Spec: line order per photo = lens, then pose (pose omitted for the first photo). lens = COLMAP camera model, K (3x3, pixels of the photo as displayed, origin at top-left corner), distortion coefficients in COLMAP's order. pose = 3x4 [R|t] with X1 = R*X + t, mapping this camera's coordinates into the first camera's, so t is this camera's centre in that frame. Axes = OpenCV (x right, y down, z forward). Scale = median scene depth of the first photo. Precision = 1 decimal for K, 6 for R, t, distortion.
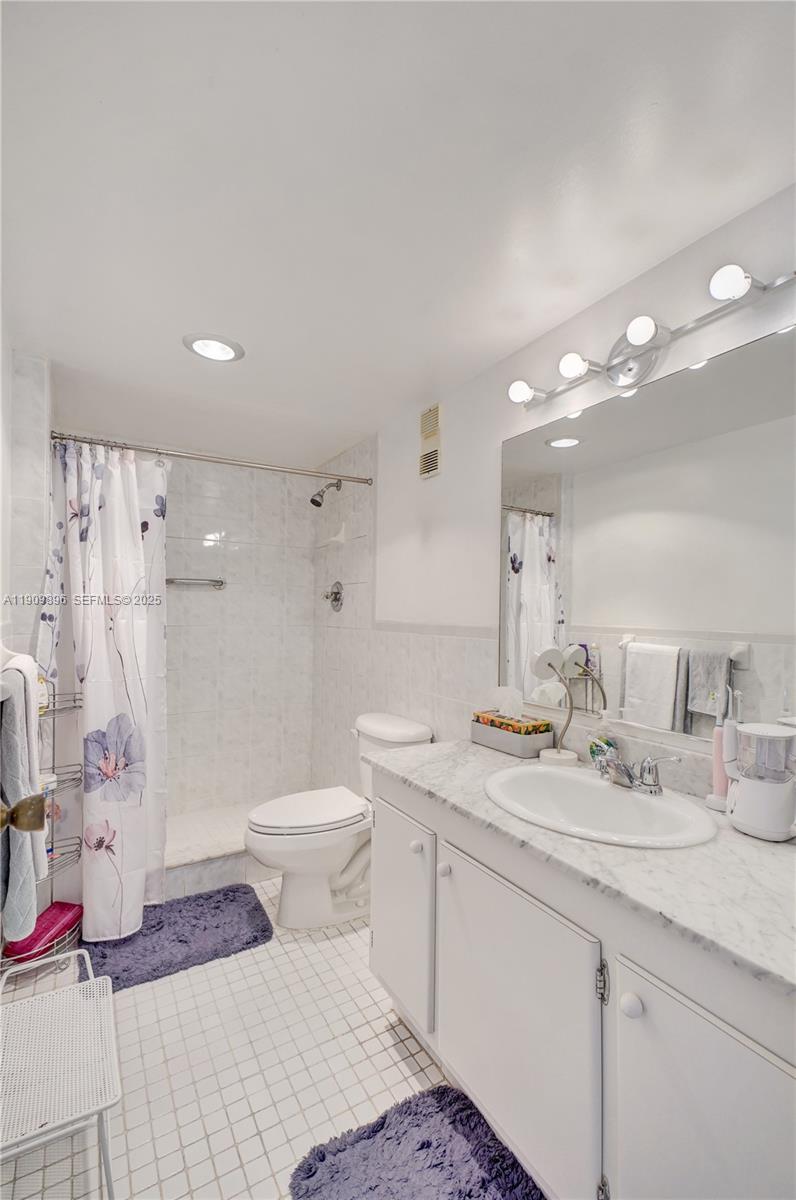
lens RADIAL K [[529.7, 0, 394.1], [0, 529.7, 601.8], [0, 0, 1]] dist [-0.000010, 0.000384]
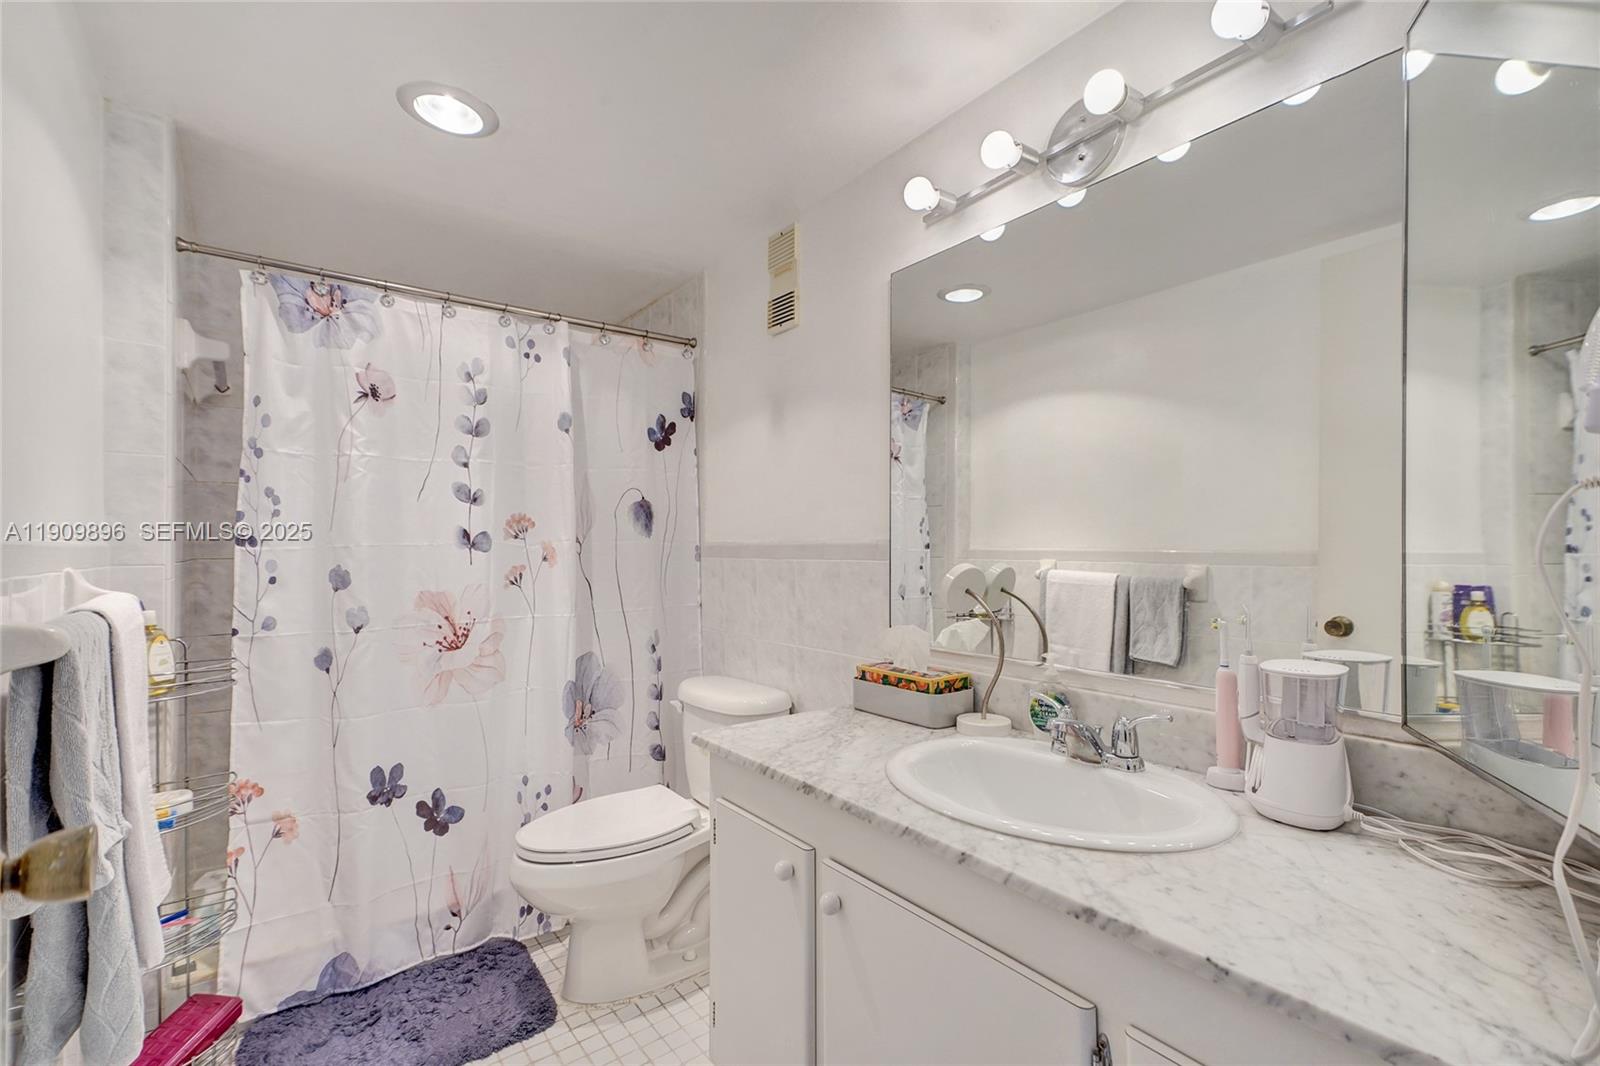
lens RADIAL K [[706.2, 0, 800.7], [0, 706.2, 536.9], [0, 0, 1]] dist [-0.000010, 0.000384]
pose [[0.993207, -0.012548, 0.115684, -0.026704], [0.012184, 0.999918, 0.003850, 0.041758], [-0.115723, -0.002414, 0.993279, 0.114551]]
